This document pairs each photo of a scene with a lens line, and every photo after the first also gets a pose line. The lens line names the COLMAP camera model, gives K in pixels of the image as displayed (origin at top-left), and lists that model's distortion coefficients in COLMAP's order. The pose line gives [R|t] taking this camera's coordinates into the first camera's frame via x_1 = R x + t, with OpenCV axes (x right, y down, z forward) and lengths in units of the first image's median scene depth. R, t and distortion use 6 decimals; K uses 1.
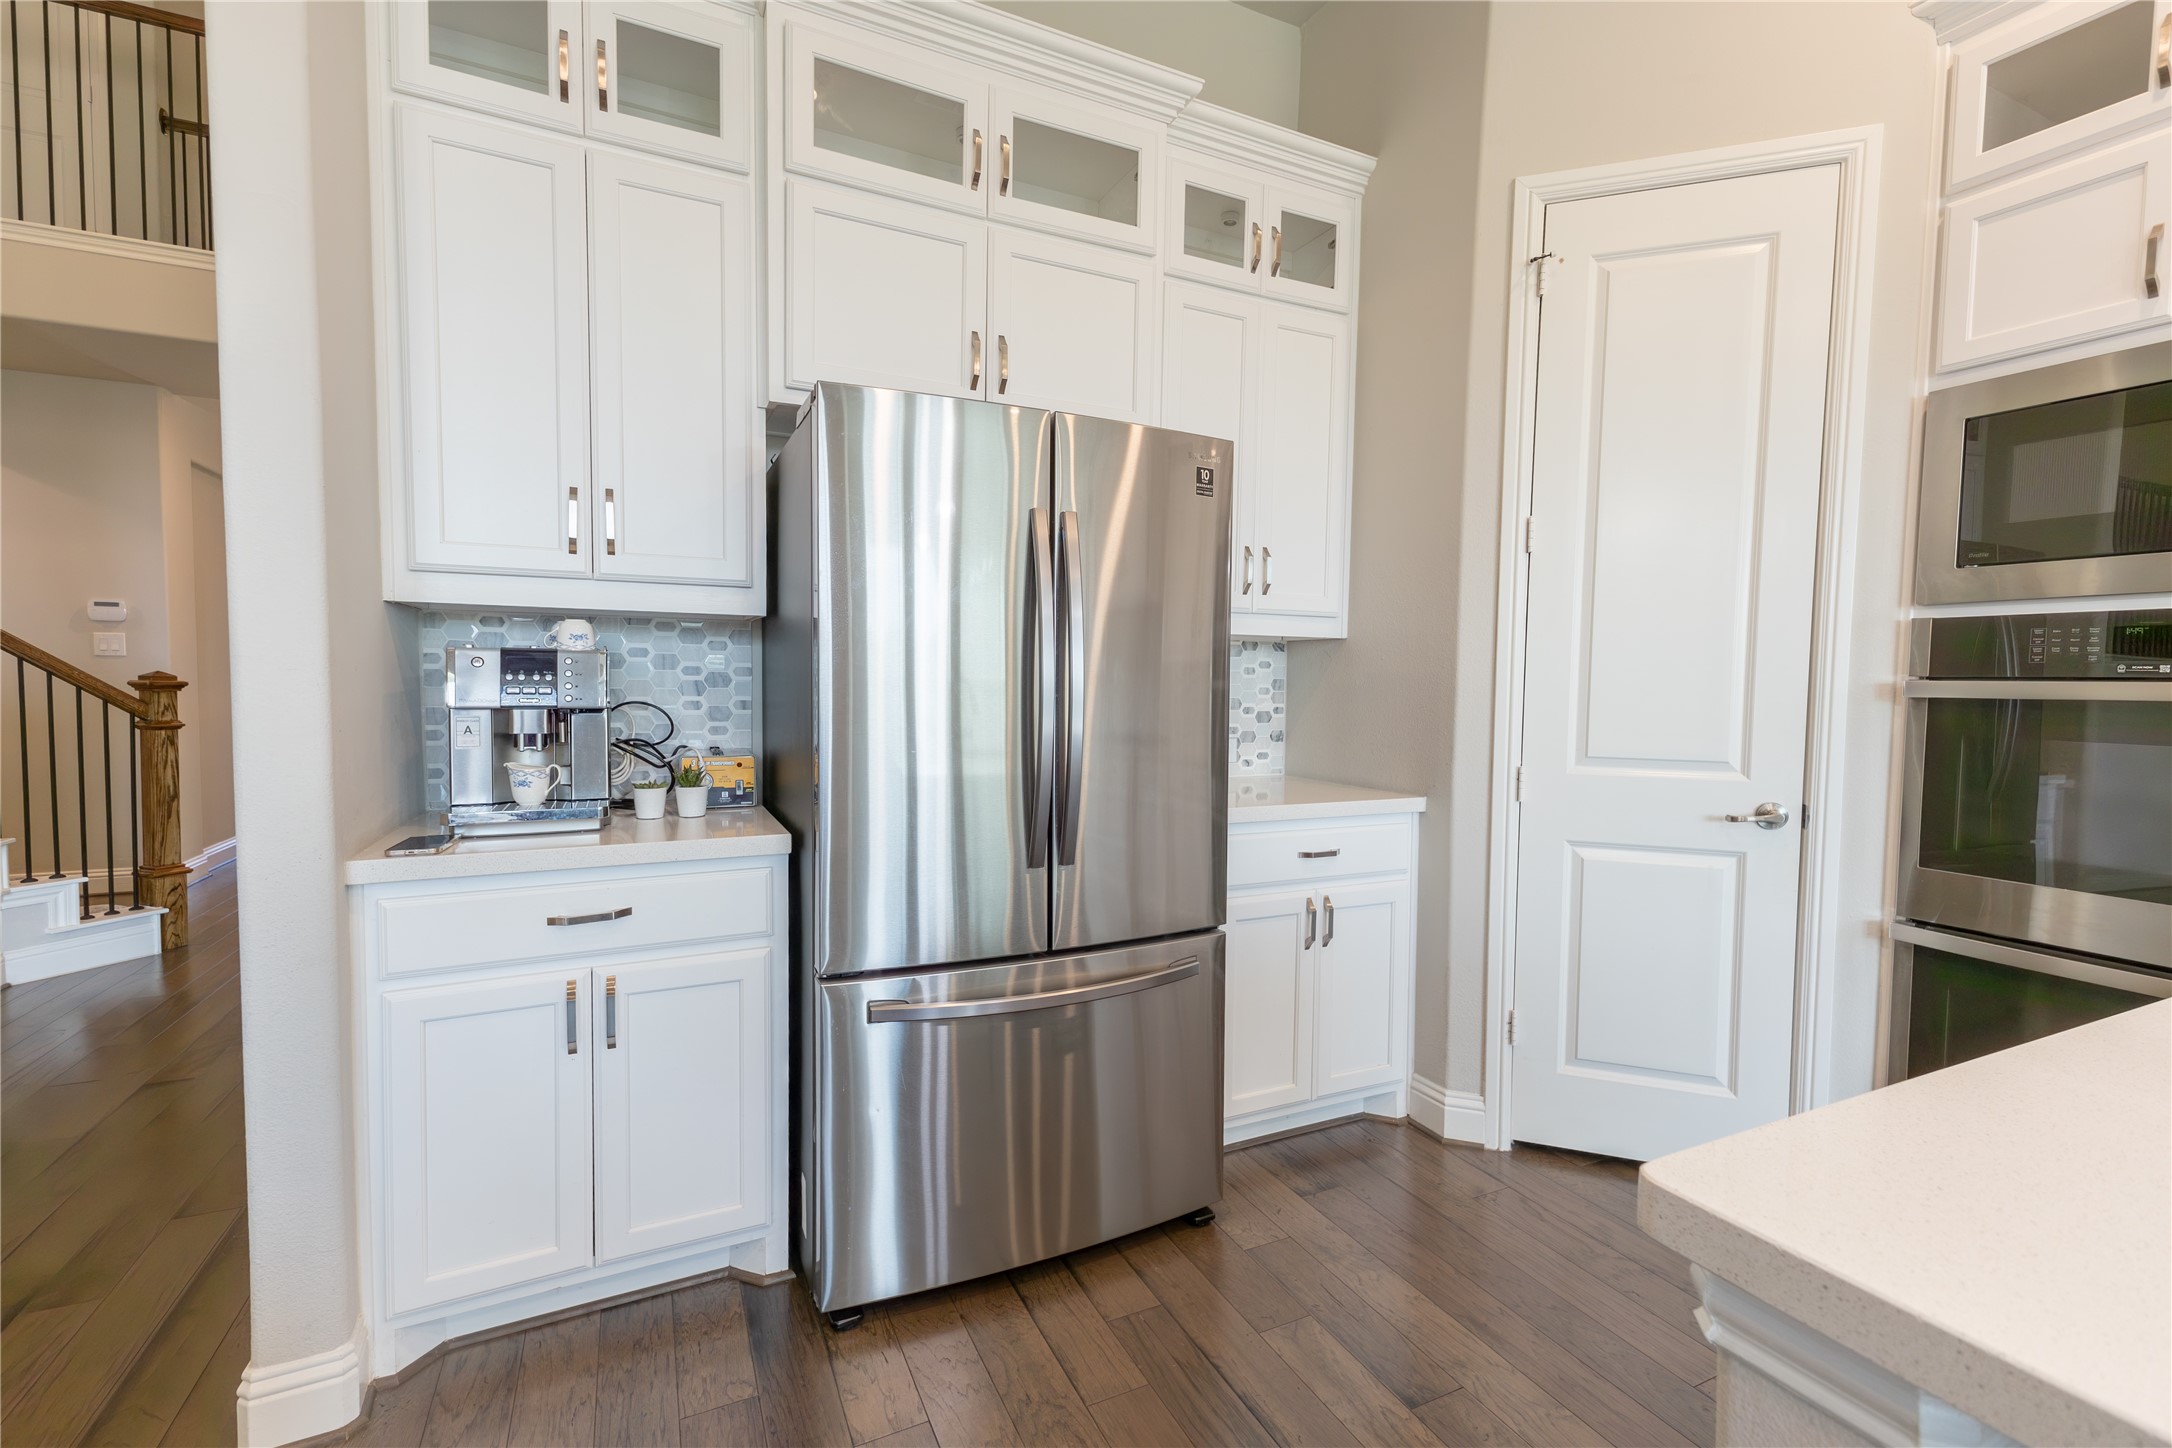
lens RADIAL K [[968.1, 0, 1081.4], [0, 968.1, 721.8], [0, 0, 1]] dist [0.017575, -0.001501]
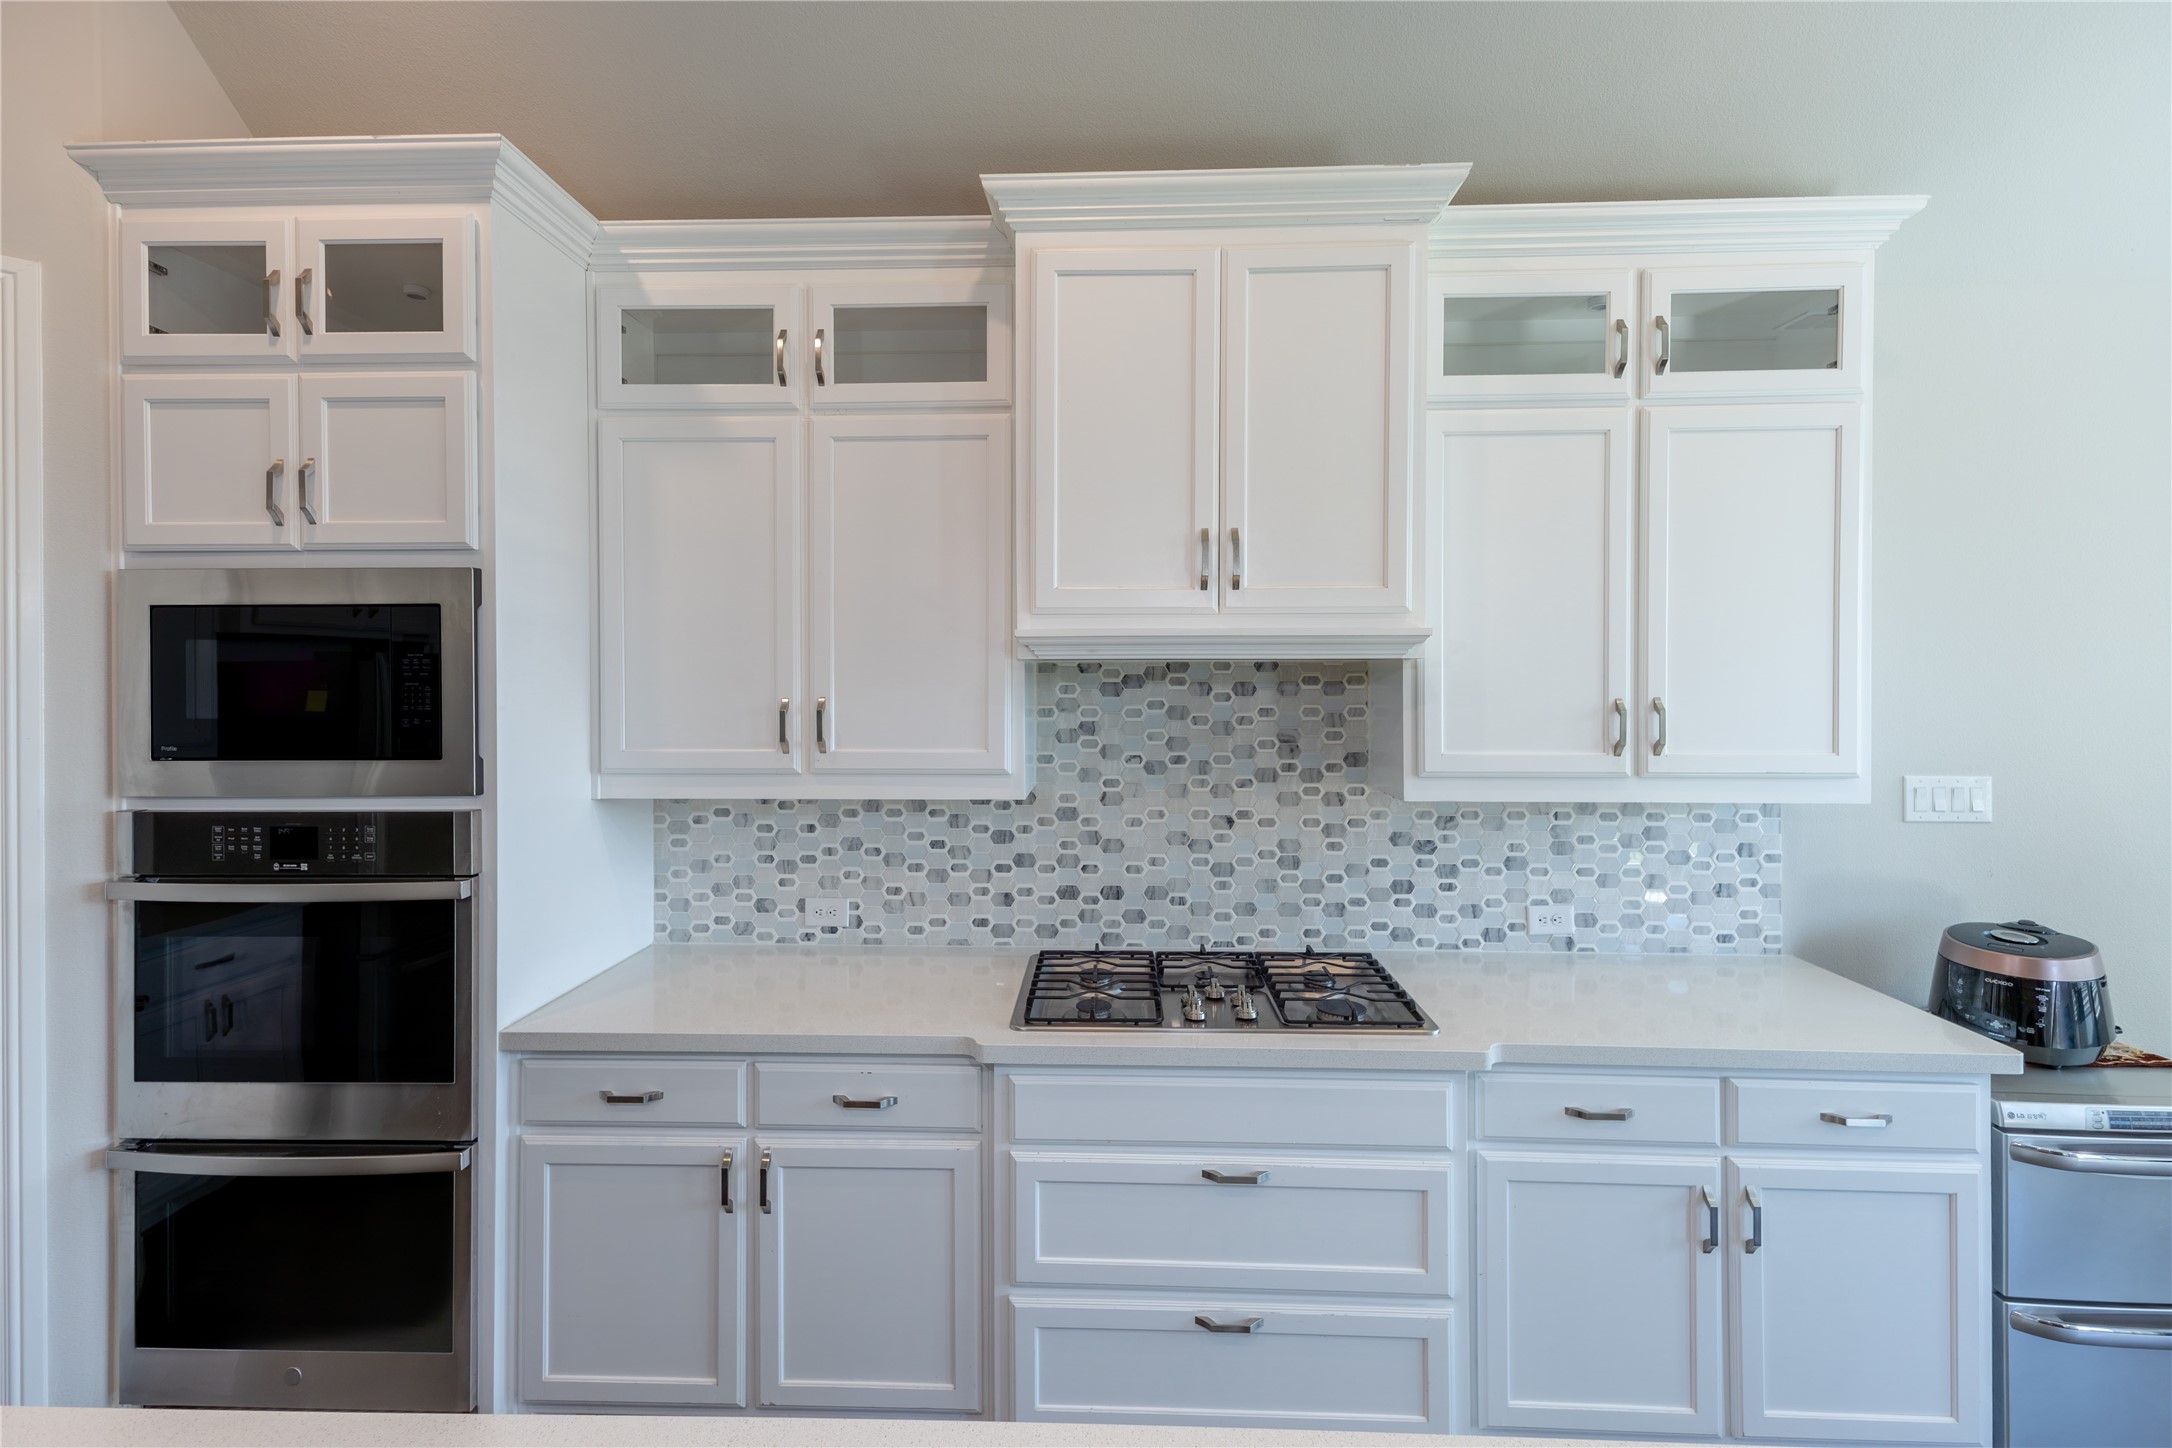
lens RADIAL K [[904.9, 0, 1067.4], [0, 904.9, 679.5], [0, 0, 1]] dist [0.014197, -0.000119]
pose [[0.480048, -0.015654, 0.877103, 0.504341], [0.051340, 0.998628, -0.010276, -0.168041], [-0.875739, 0.049964, 0.480193, -0.191221]]
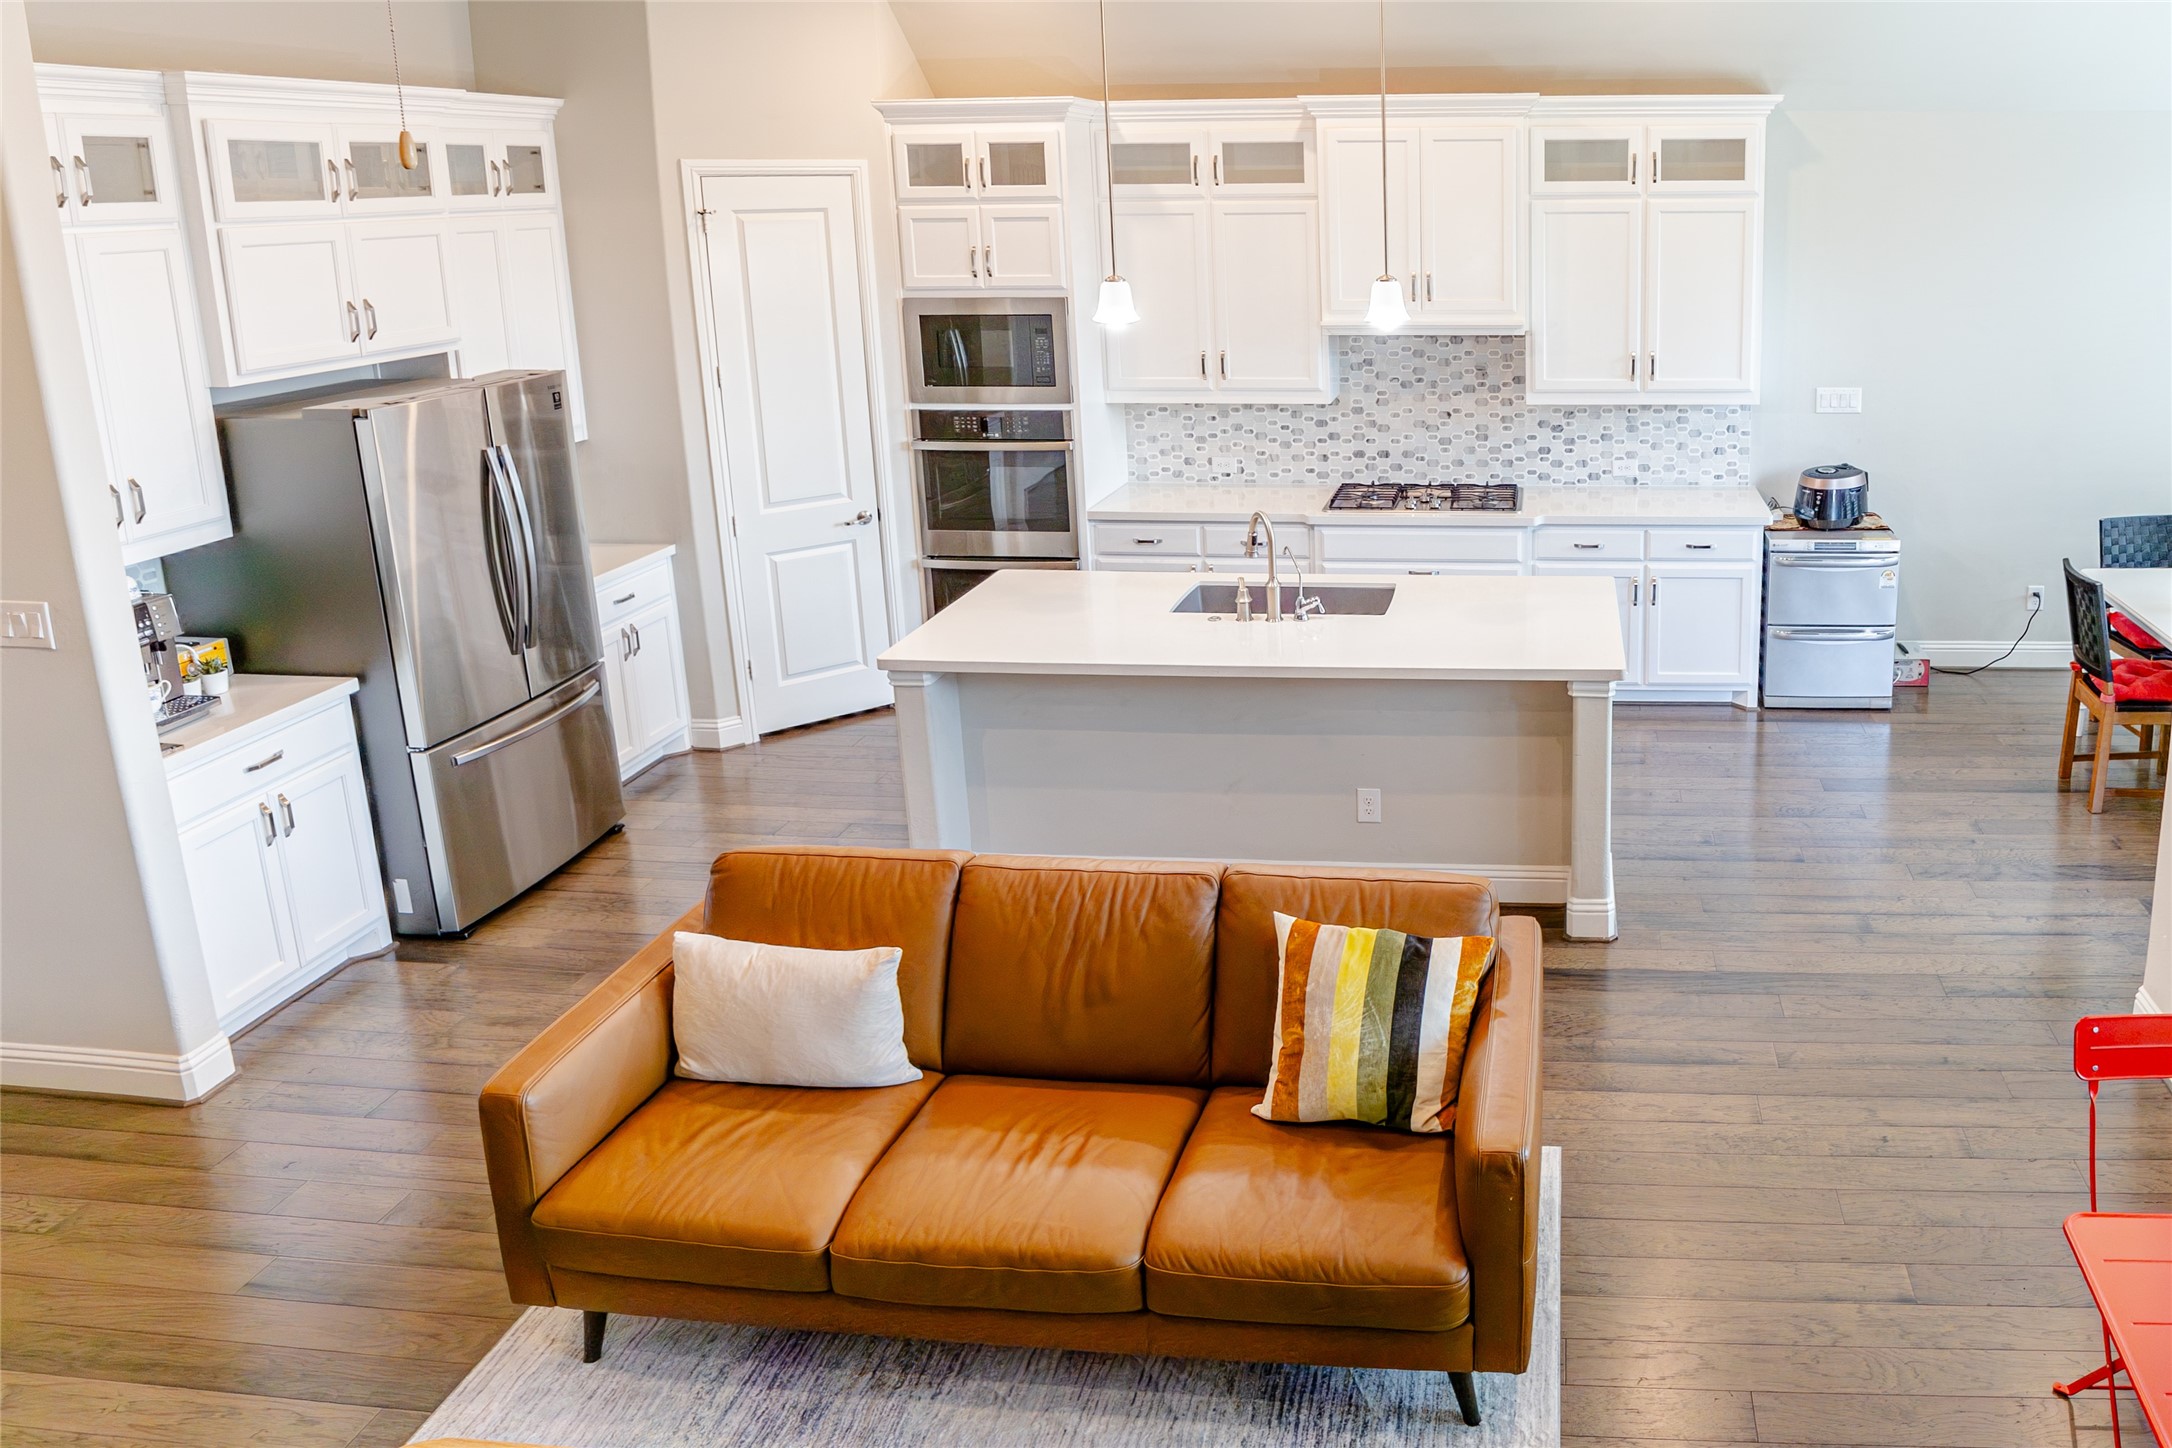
lens RADIAL K [[1452.4, 0, 1445.3], [0, 1452.4, 473.5], [0, 0, 1]] dist [-0.048312, 0.008926]
pose [[0.507165, -0.186217, 0.841491, -1.060202], [0.057065, 0.981492, 0.182805, -0.437840], [-0.859958, -0.044693, 0.508404, -1.387381]]
